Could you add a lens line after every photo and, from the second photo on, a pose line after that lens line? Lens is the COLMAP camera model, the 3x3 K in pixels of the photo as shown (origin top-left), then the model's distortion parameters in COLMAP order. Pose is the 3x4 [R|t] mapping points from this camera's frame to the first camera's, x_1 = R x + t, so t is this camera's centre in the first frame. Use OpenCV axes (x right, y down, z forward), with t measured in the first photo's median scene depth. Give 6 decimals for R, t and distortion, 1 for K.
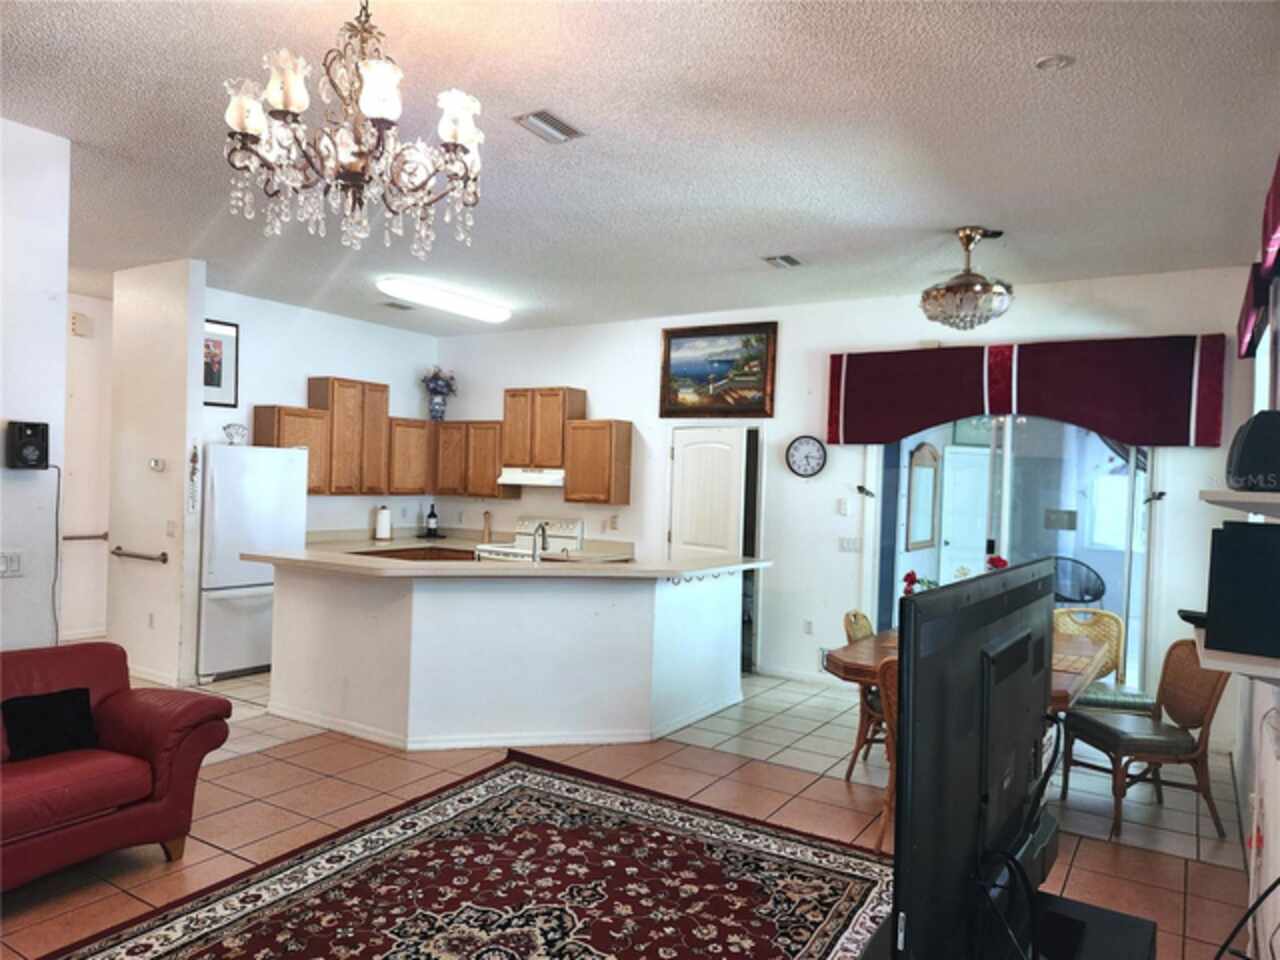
lens RADIAL K [[860.9, 0, 631.4], [0, 860.9, 488.5], [0, 0, 1]] dist [0.057205, -0.053983]
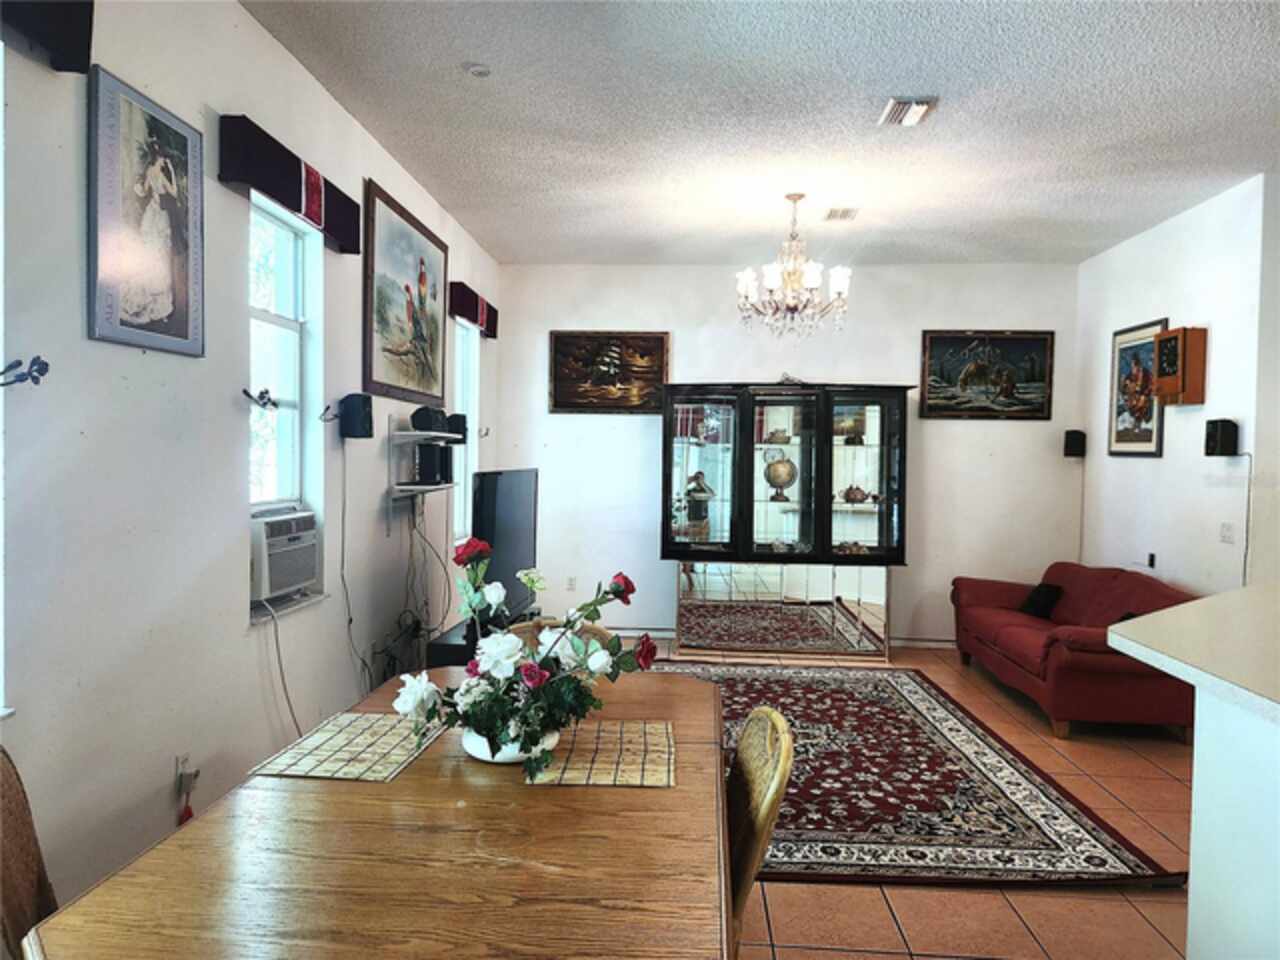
lens RADIAL K [[860.9, 0, 638.2], [0, 860.9, 474.6], [0, 0, 1]] dist [0.057205, -0.053983]
pose [[-0.865412, -0.040016, -0.499461, 0.344369], [-0.058024, 0.998103, 0.020571, 0.013352], [0.497690, 0.046784, -0.866092, 0.861489]]
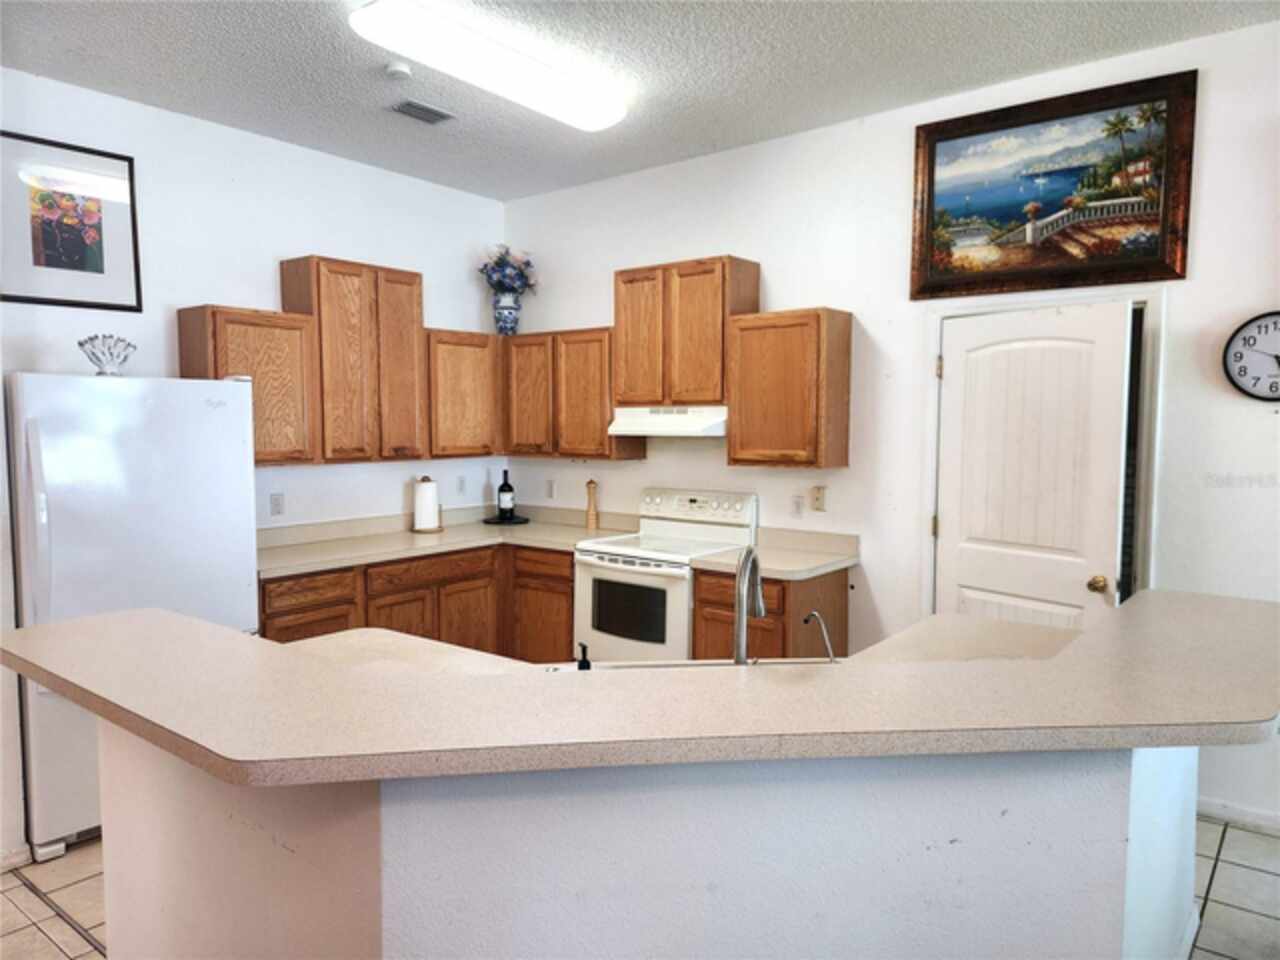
lens RADIAL K [[860.9, 0, 640.4], [0, 860.9, 483.8], [0, 0, 1]] dist [0.057205, -0.053983]
pose [[0.994403, -0.024174, -0.102853, -0.081133], [0.030323, 0.997818, 0.058646, -0.006690], [0.101211, -0.061436, 0.992966, 0.458514]]
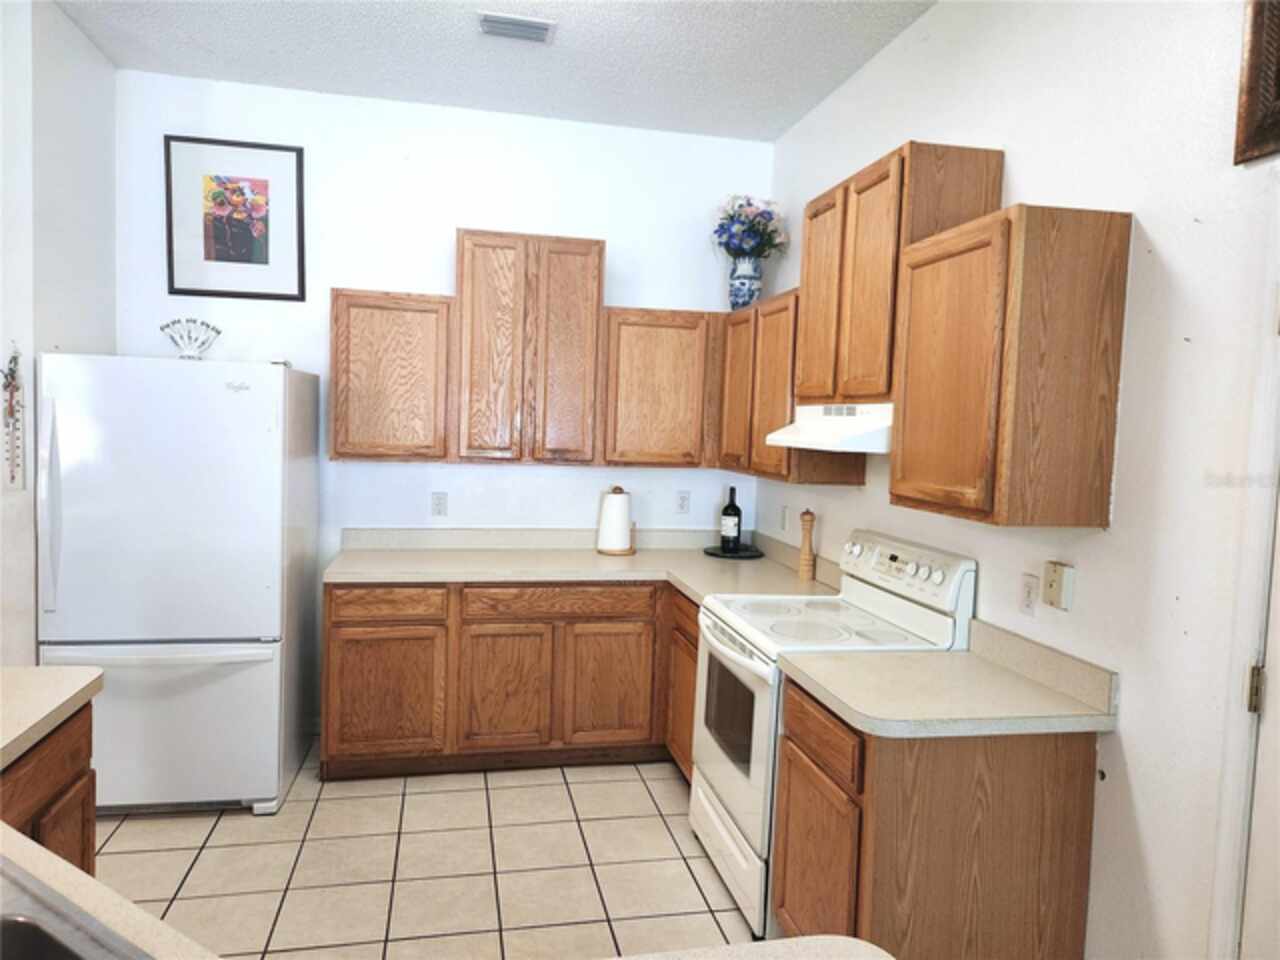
lens RADIAL K [[860.9, 0, 633.7], [0, 860.9, 475.8], [0, 0, 1]] dist [0.057205, -0.053983]
pose [[0.700189, 0.037021, -0.712997, 0.091194], [-0.020900, 0.999290, 0.031362, -0.002893], [0.713651, -0.007058, 0.700465, 0.735032]]
